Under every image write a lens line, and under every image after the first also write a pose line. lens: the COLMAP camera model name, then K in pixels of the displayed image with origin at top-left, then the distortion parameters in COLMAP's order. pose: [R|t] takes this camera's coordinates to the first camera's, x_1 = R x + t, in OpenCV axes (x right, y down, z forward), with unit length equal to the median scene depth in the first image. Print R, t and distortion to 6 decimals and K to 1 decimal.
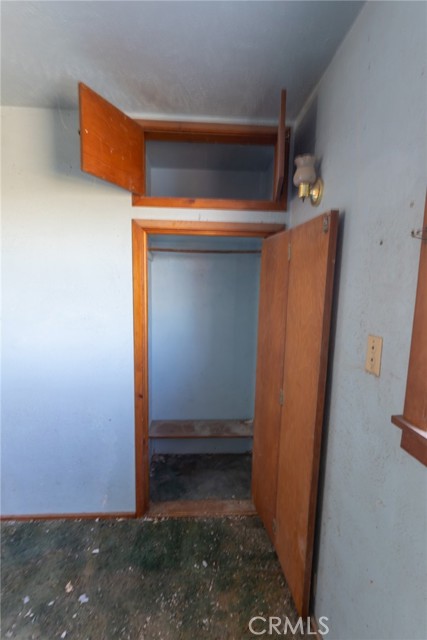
lens RADIAL K [[290.3, 0, 216.1], [0, 290.3, 320.5], [0, 0, 1]] dist [-0.000395, -0.000331]
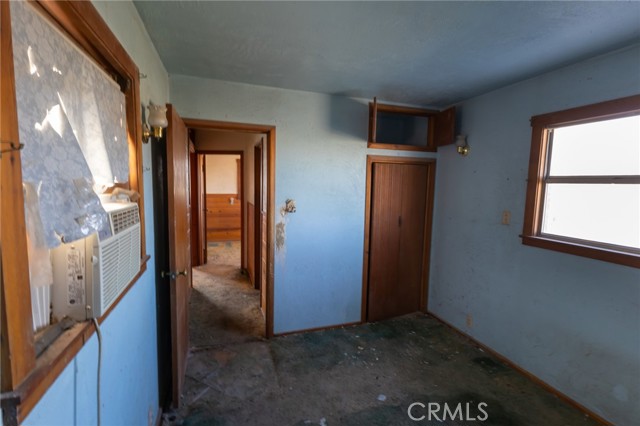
lens RADIAL K [[296.2, 0, 310.4], [0, 296.2, 213.1], [0, 0, 1]] dist [-0.005690, -0.000281]
pose [[0.967904, -0.035574, 0.248788, -1.140148], [0.035668, 0.999355, 0.004130, -0.002035], [-0.248775, 0.004877, 0.968549, -0.741105]]
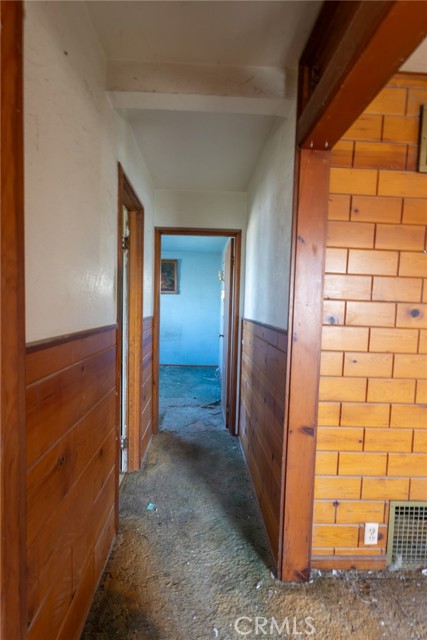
lens RADIAL K [[287.6, 0, 210.1], [0, 287.6, 320.1], [0, 0, 1]] dist [-0.003649, 0.000370]
pose [[-0.998479, -0.054333, 0.009344, -1.292893], [-0.051992, 0.984385, 0.168176, -0.286214], [-0.018336, 0.167435, -0.985713, 2.905796]]
